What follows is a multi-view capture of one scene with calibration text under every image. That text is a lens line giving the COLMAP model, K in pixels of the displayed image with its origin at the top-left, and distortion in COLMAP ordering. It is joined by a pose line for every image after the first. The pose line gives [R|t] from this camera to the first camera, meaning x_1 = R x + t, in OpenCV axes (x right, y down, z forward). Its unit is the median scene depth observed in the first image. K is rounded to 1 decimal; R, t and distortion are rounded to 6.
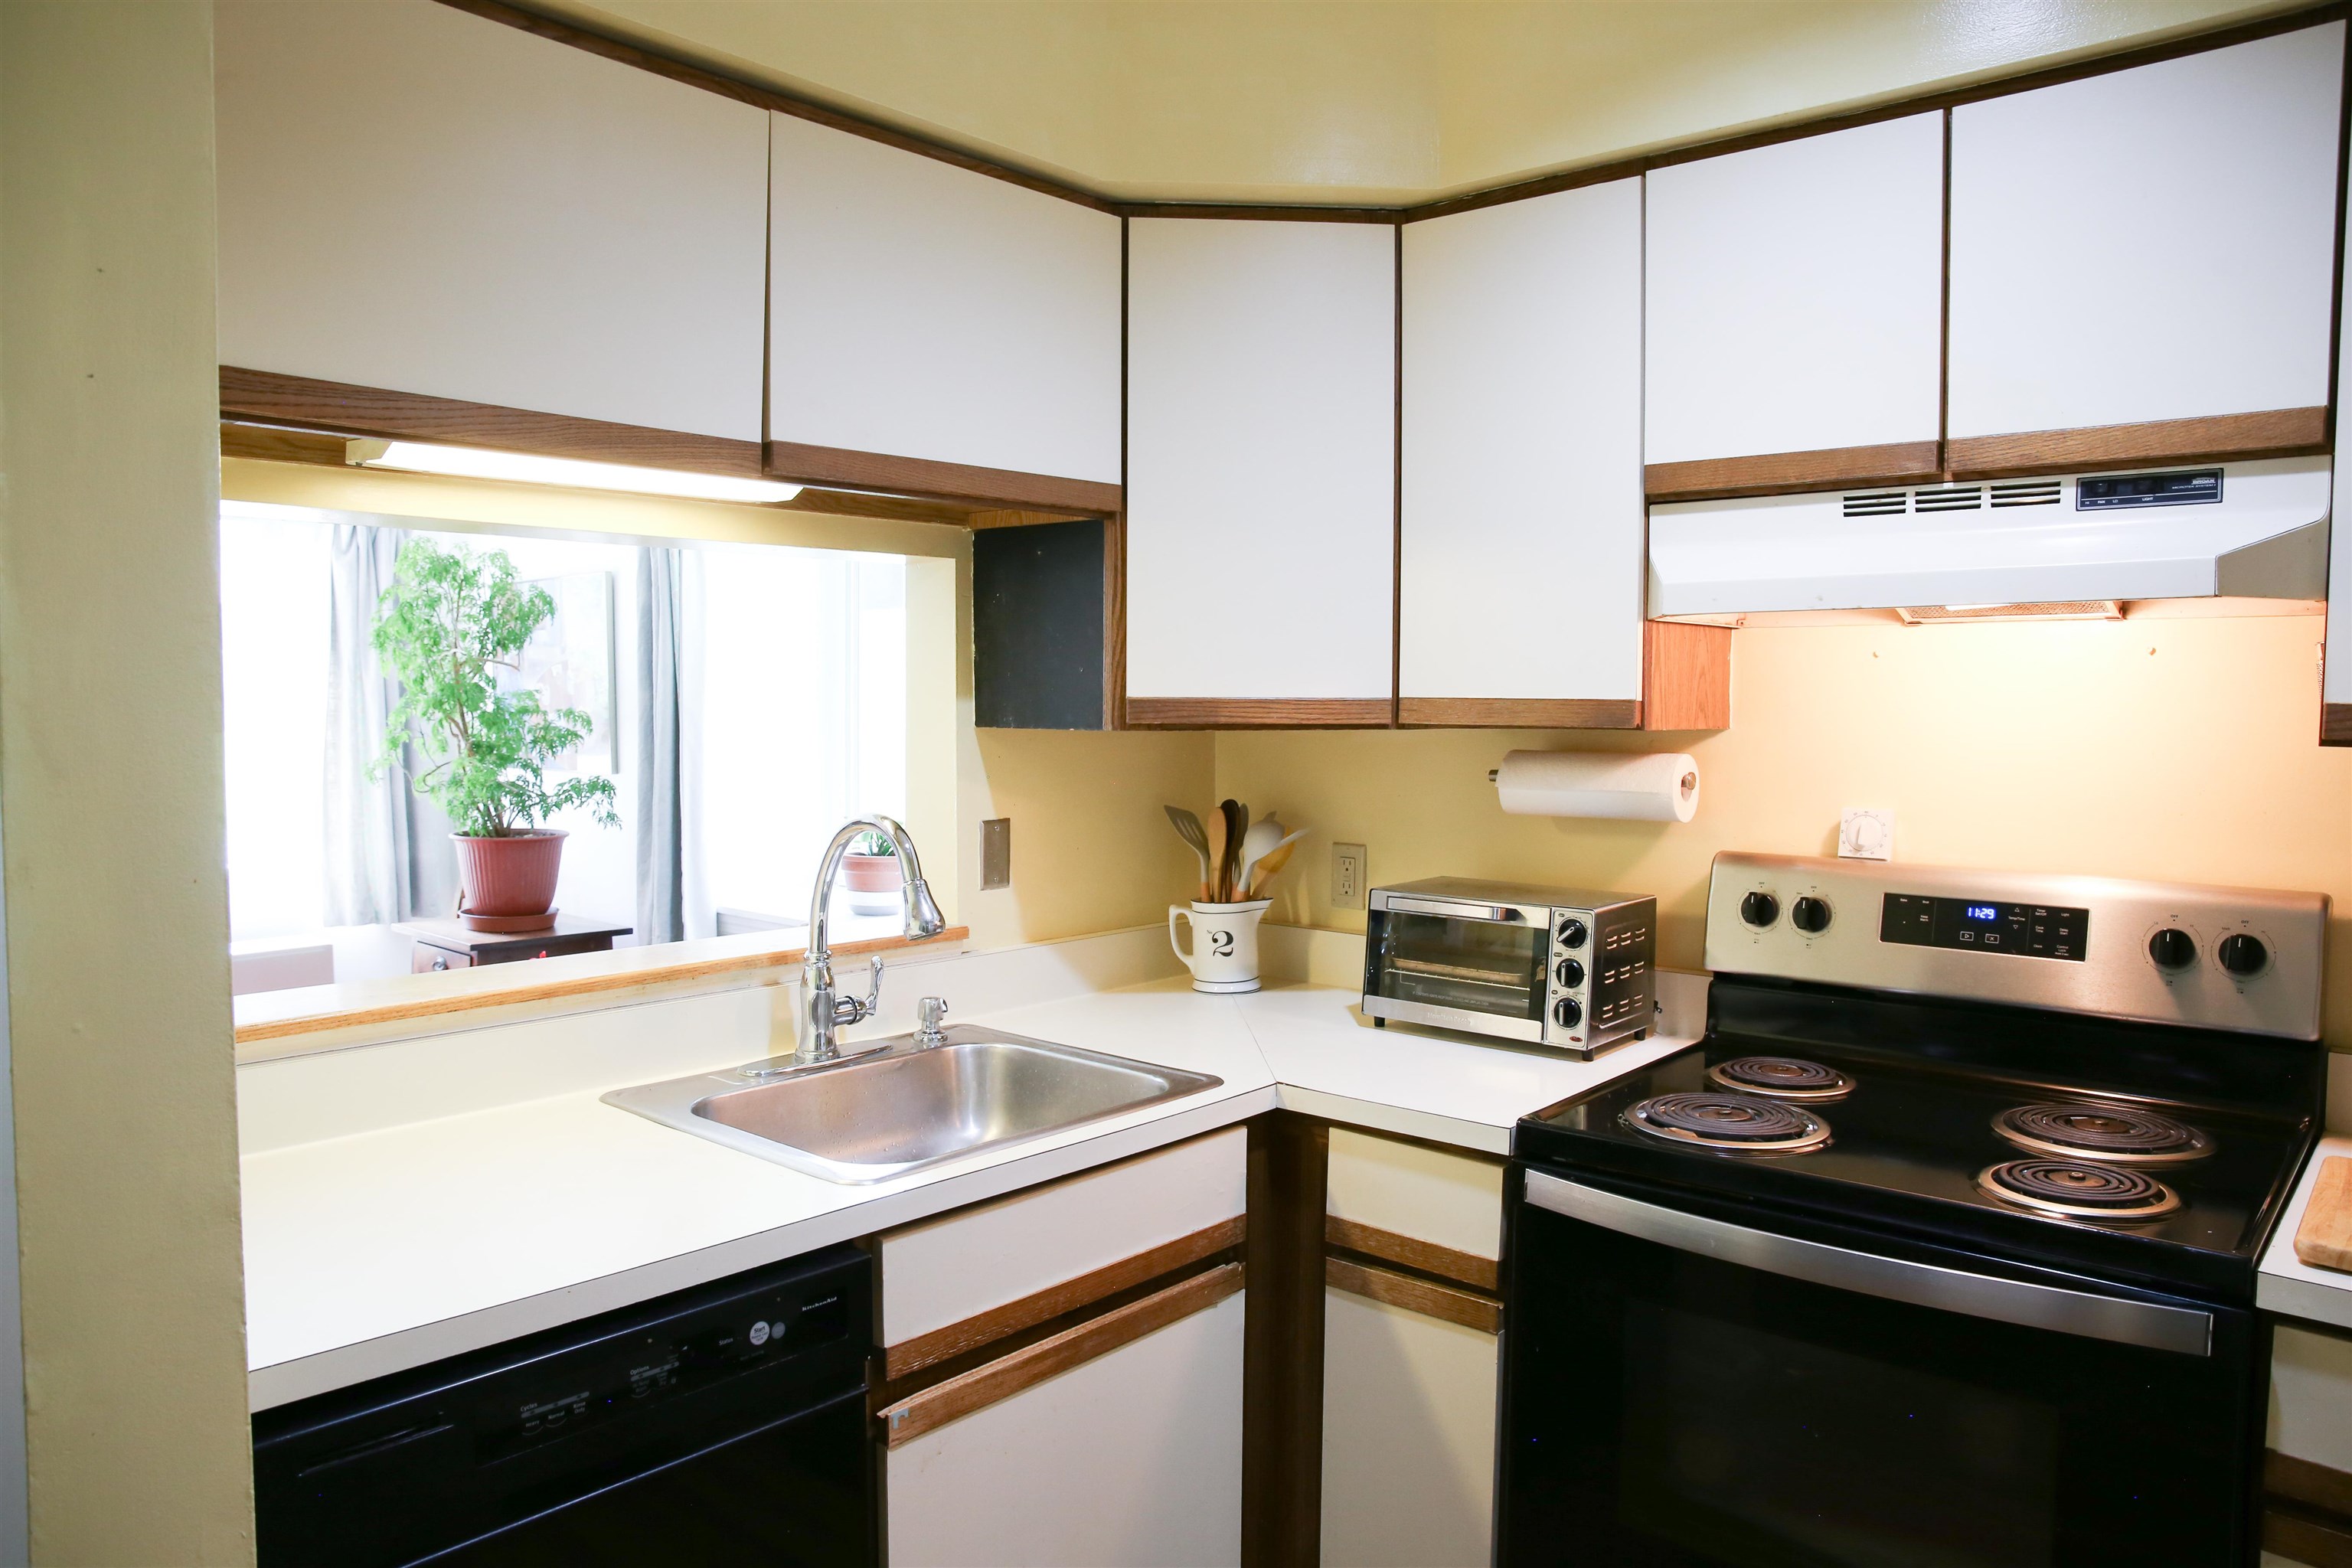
lens RADIAL K [[1610.7, 0, 1176.0], [0, 1610.7, 784.0], [0, 0, 1]] dist [-0.110664, 0.080465]
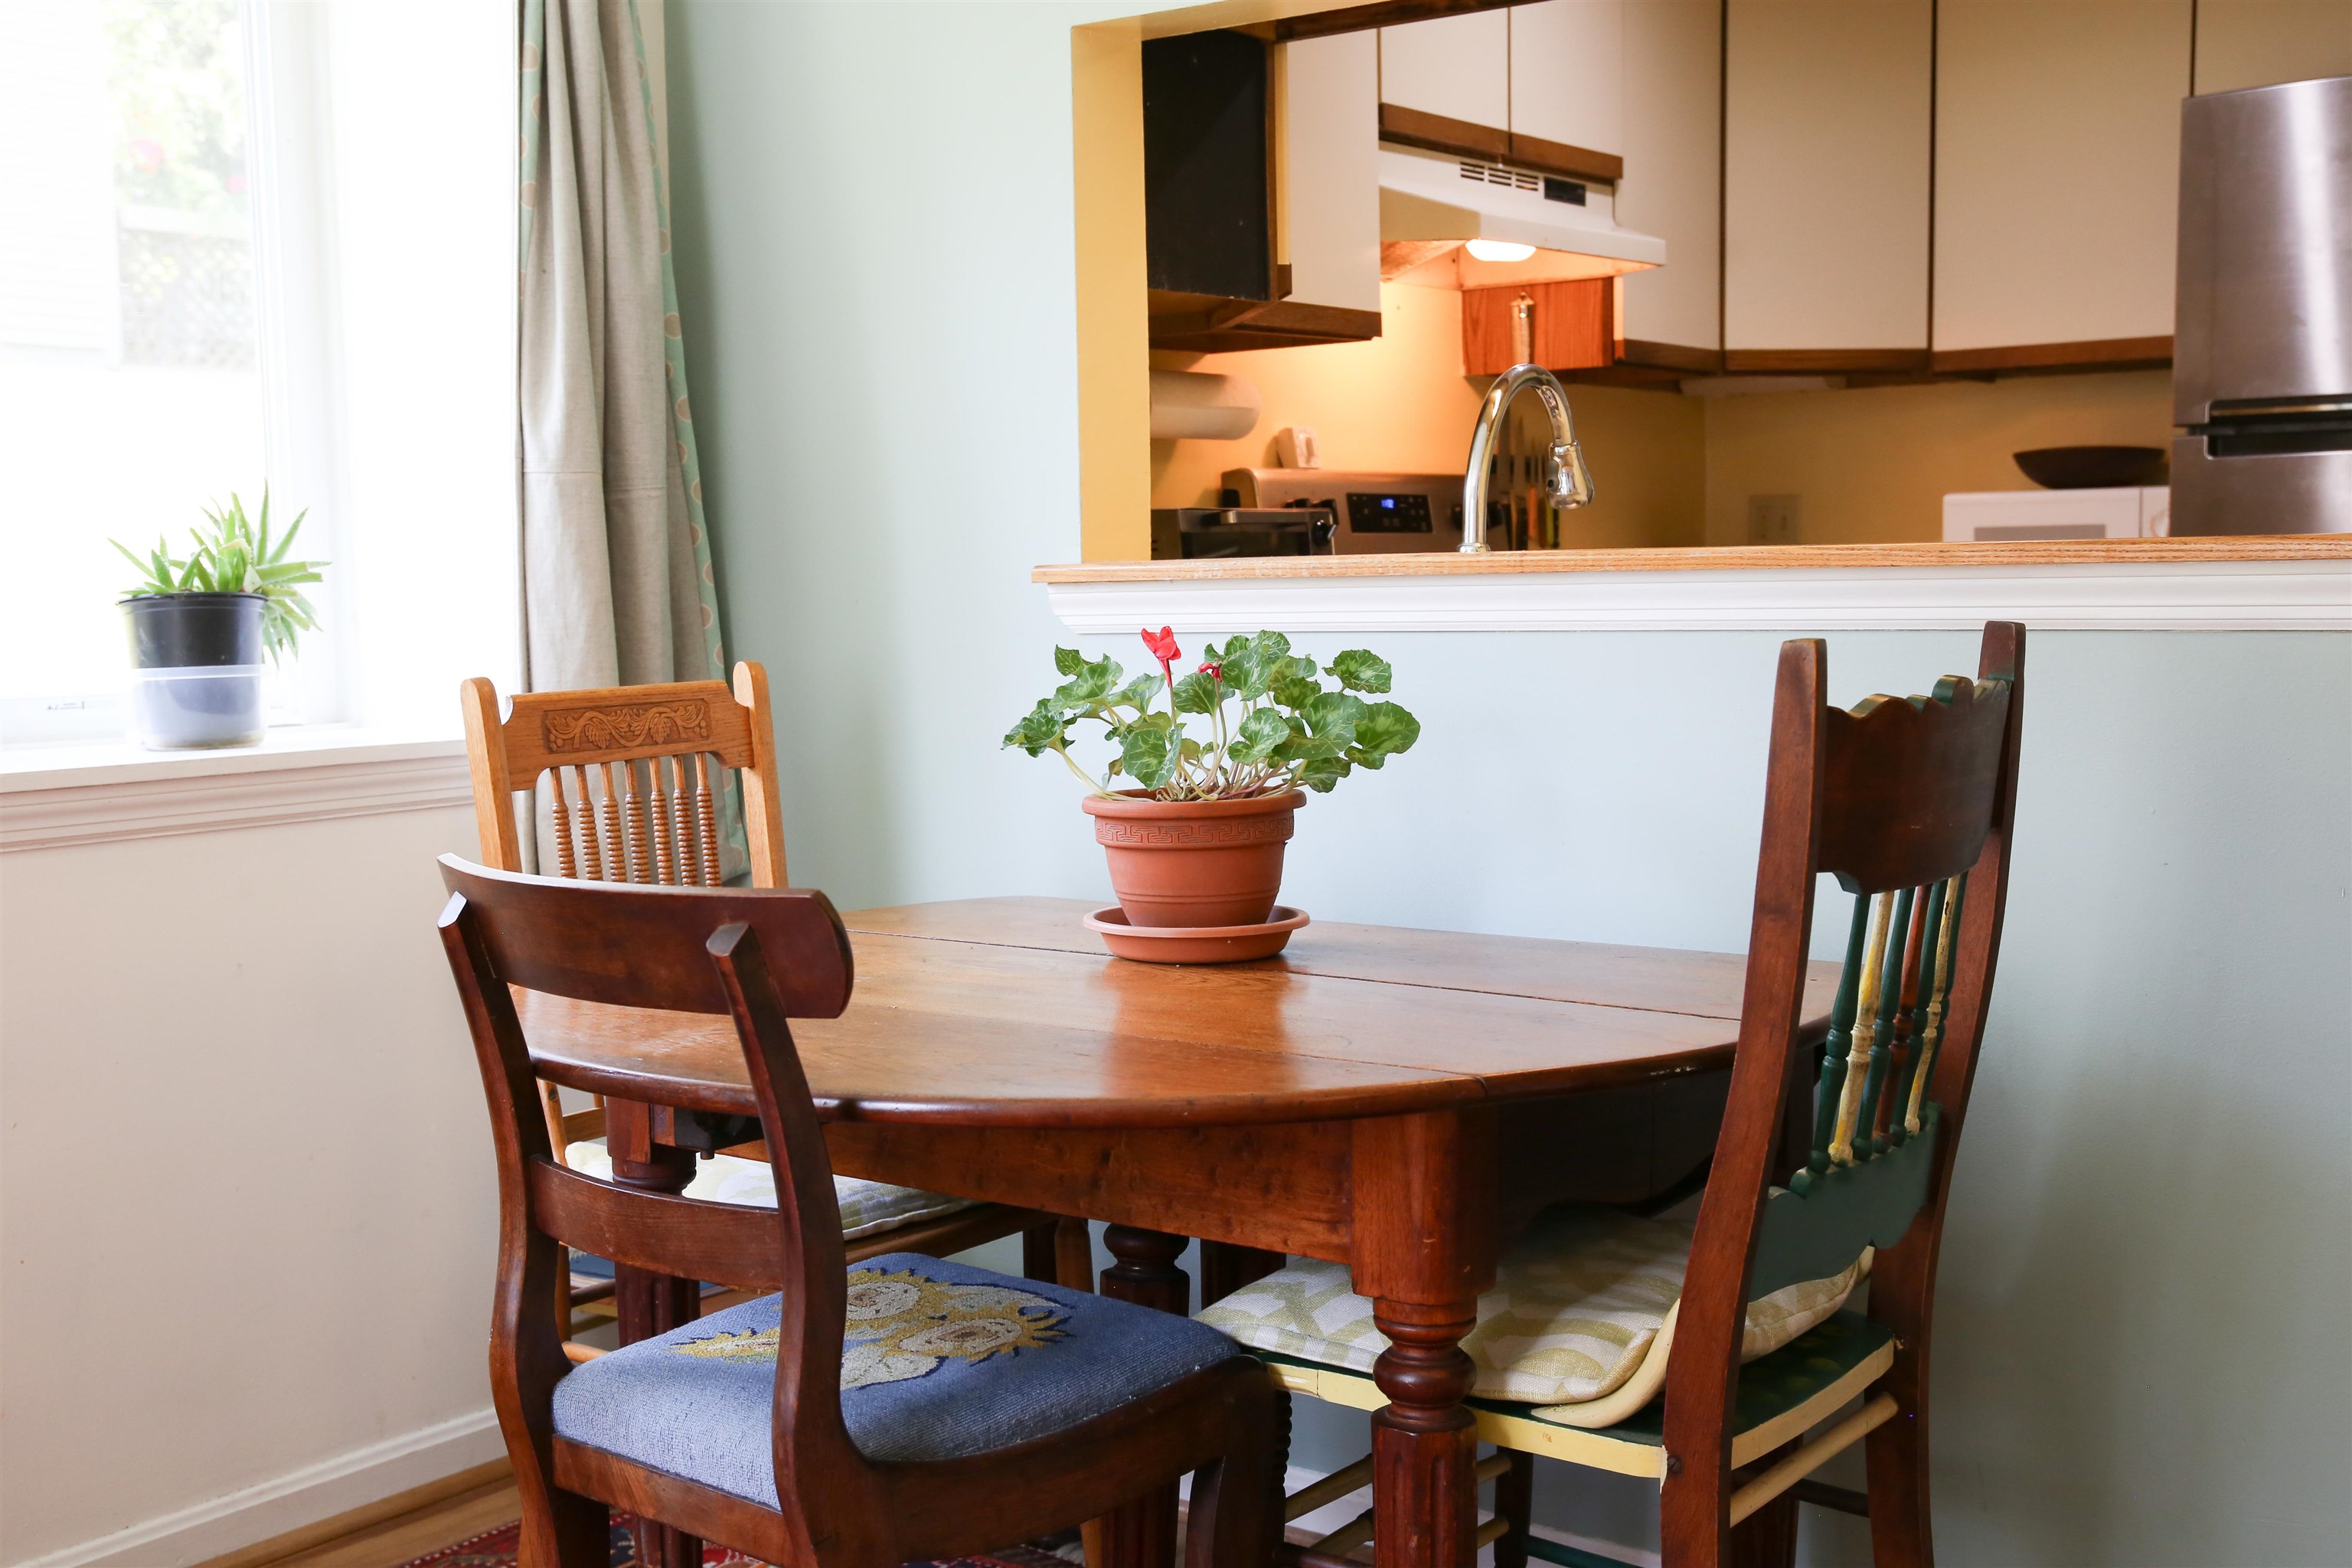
lens RADIAL K [[2618.6, 0, 1176.0], [0, 2618.6, 784.0], [0, 0, 1]] dist [0.022632, 0.046337]
pose [[-0.066332, -0.088412, 0.993873, -1.585417], [0.076423, 0.992691, 0.093407, 0.094410], [-0.994867, 0.082151, -0.059091, 1.291520]]
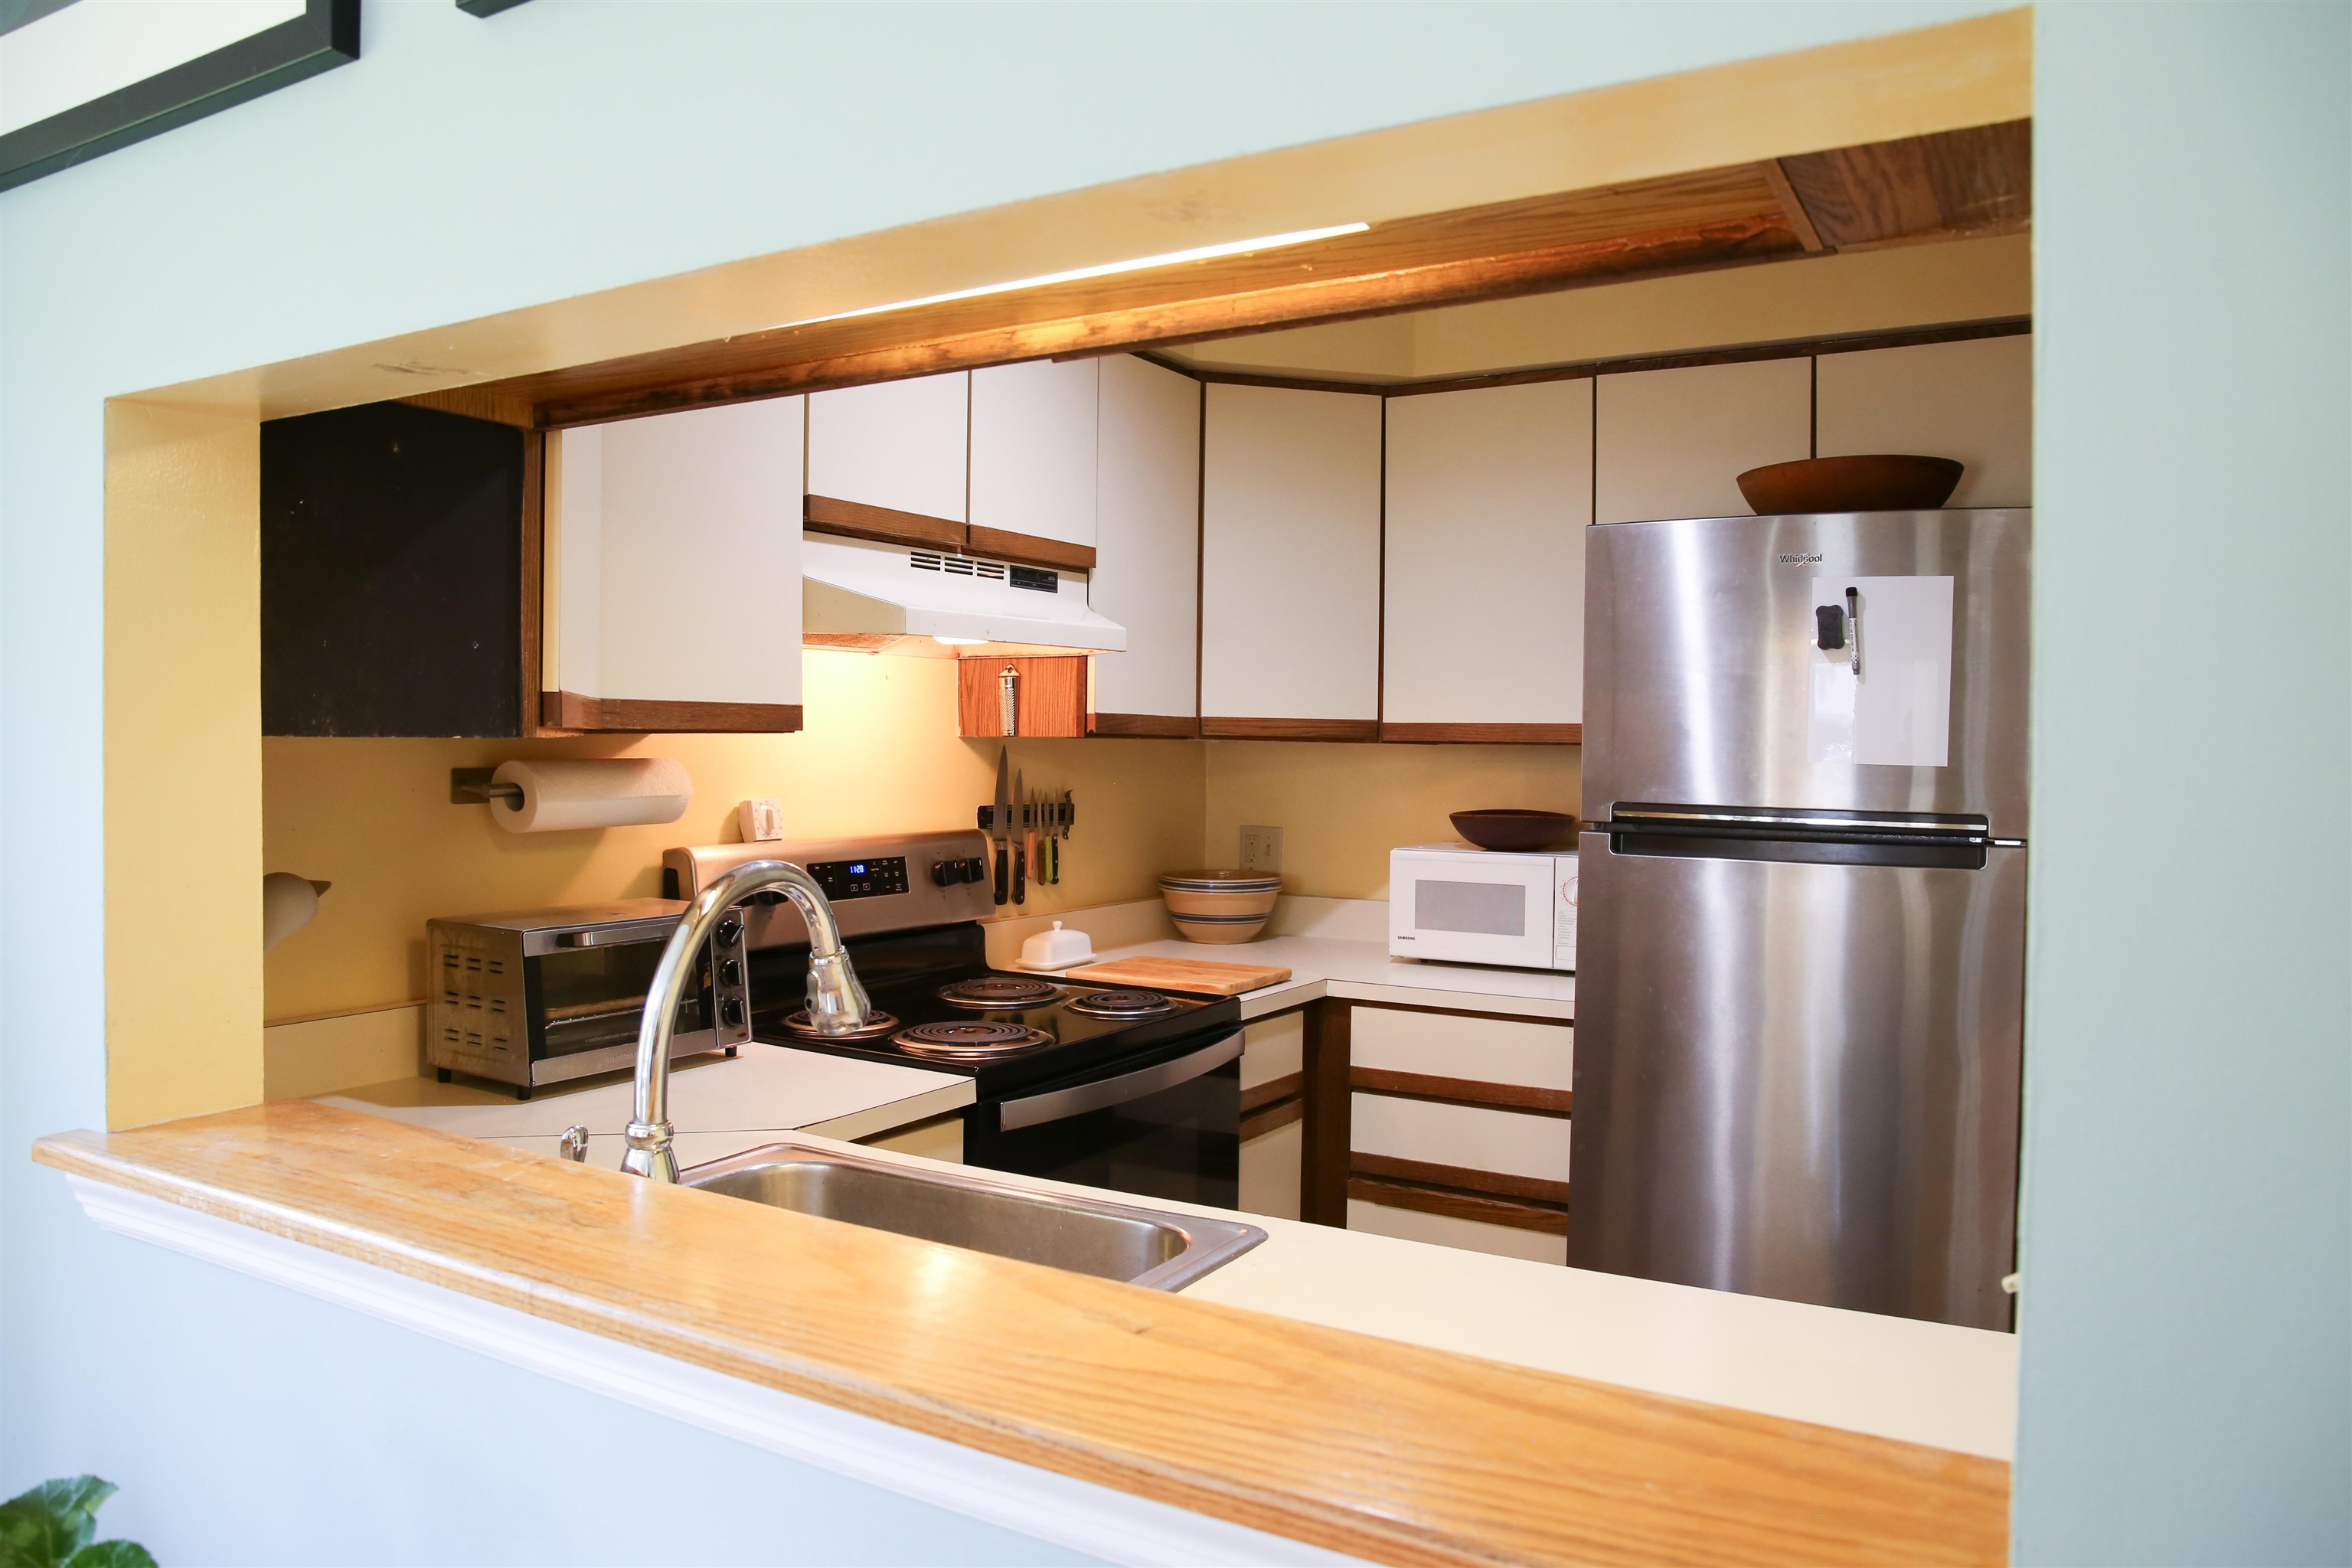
lens RADIAL K [[1610.7, 0, 1176.0], [0, 1610.7, 784.0], [0, 0, 1]] dist [-0.110664, 0.080465]
pose [[-0.178688, -0.031305, 0.983408, -0.850957], [0.046773, 0.998093, 0.040271, -0.031288], [-0.982793, 0.053193, -0.176883, 0.952781]]
